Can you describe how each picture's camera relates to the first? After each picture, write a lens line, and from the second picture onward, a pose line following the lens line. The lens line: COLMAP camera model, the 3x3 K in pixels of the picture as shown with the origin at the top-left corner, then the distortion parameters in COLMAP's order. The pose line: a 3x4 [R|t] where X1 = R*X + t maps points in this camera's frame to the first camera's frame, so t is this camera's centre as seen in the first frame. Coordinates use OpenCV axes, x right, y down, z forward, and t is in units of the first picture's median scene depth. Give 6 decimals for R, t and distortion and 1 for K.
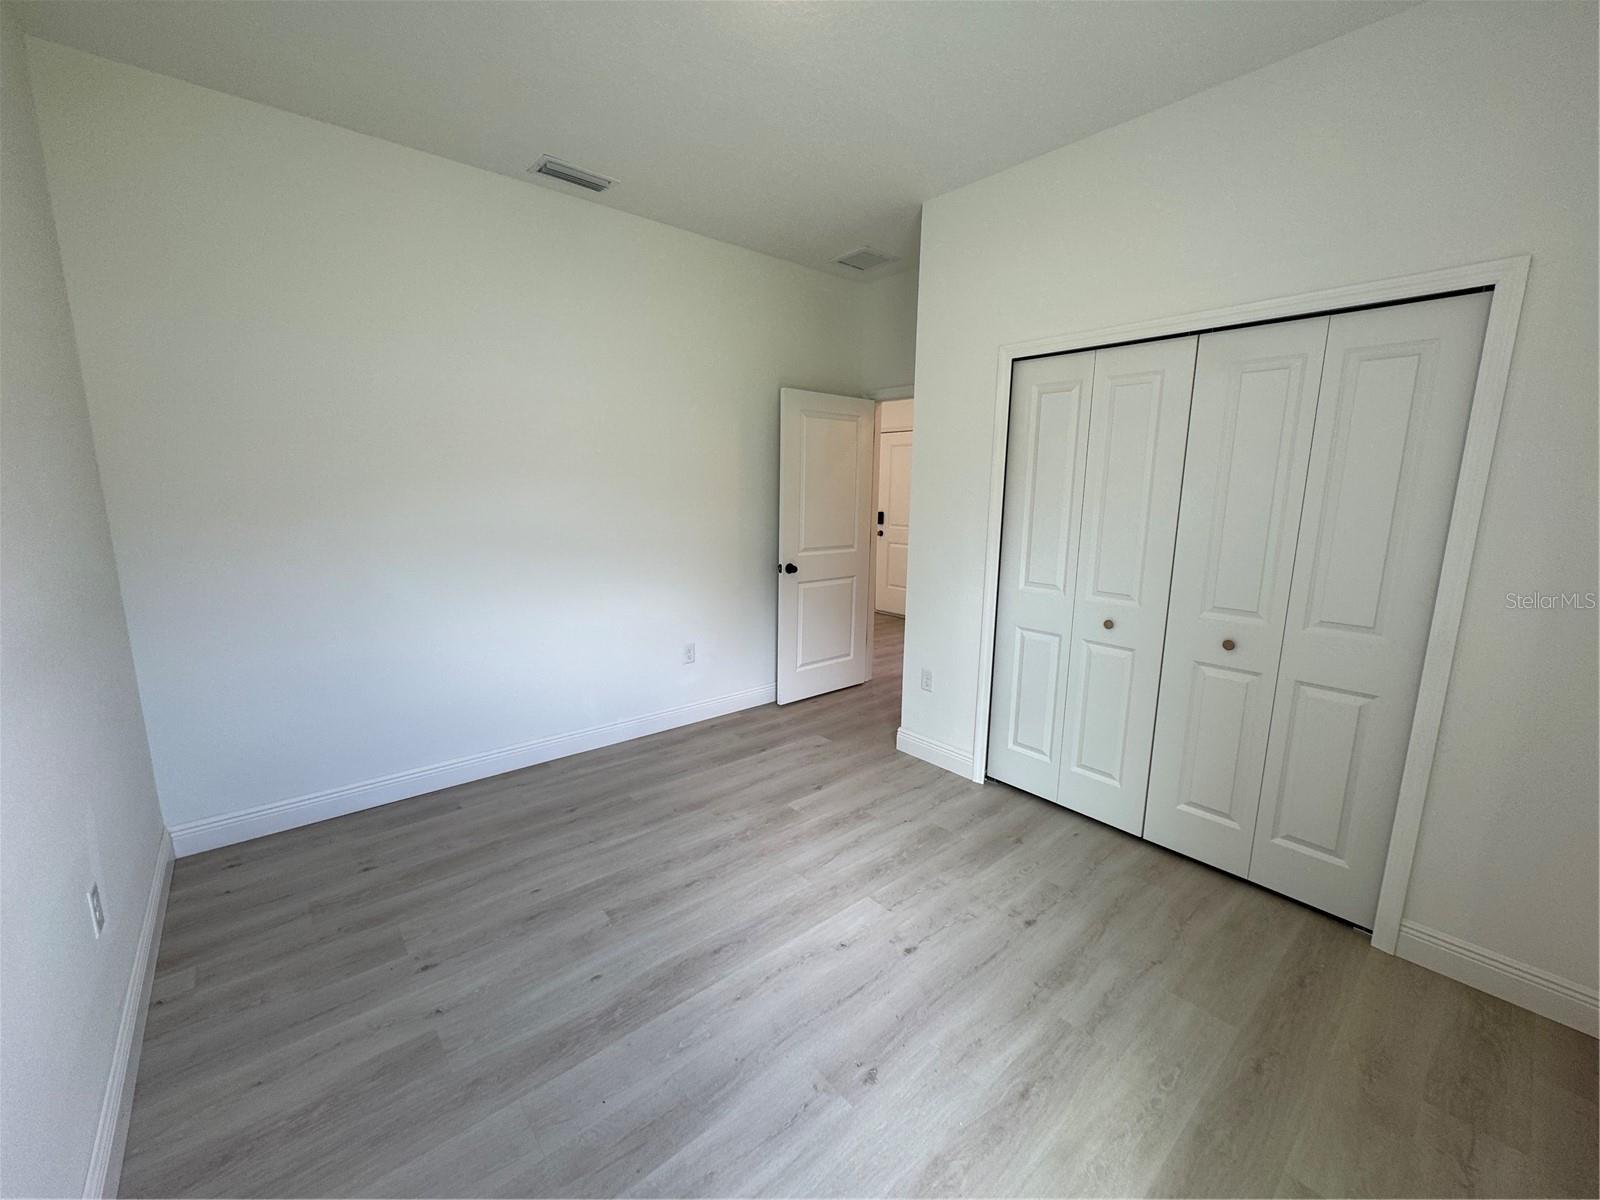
lens RADIAL K [[639.5, 0, 802.4], [0, 639.5, 599.0], [0, 0, 1]] dist [-0.001758, 0.000219]
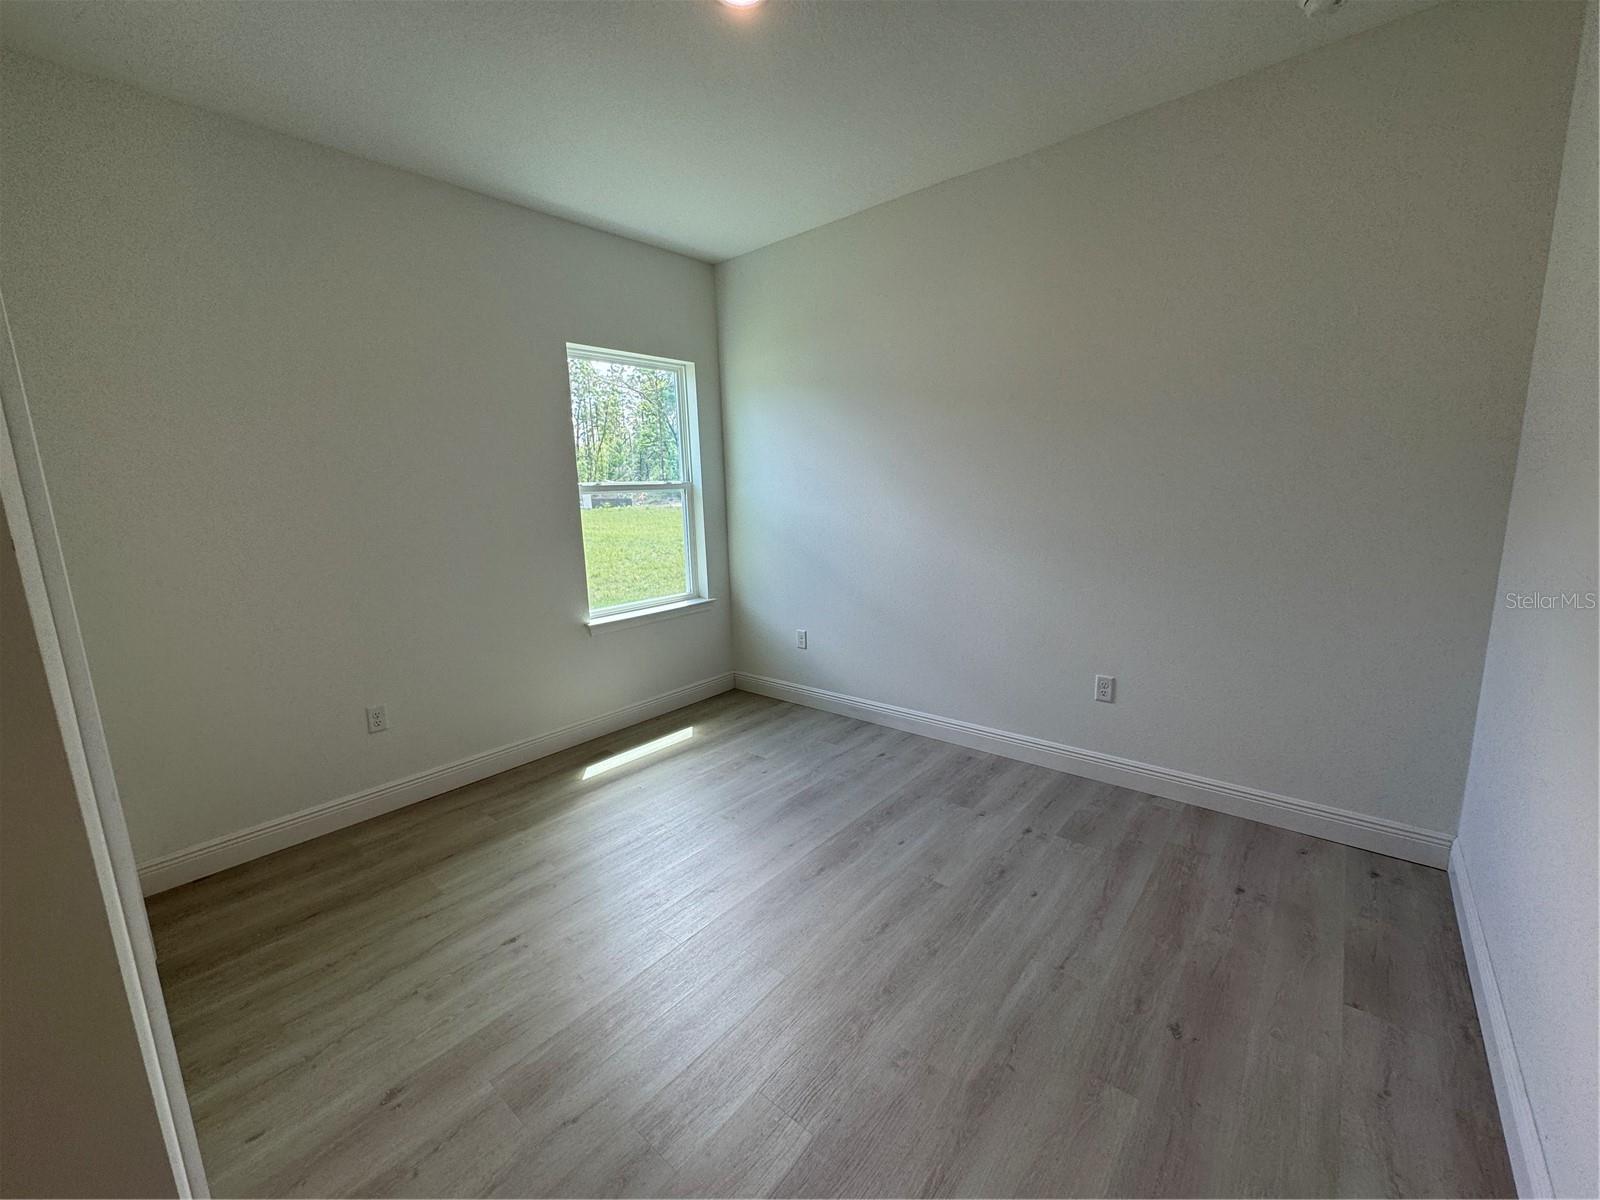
lens RADIAL K [[639.5, 0, 800.7], [0, 639.5, 598.5], [0, 0, 1]] dist [-0.001758, 0.000219]
pose [[-0.988232, 0.043214, -0.146731, 0.049878], [-0.009457, 0.940168, 0.340580, -0.293656], [0.152670, 0.337959, -0.928695, 1.775683]]
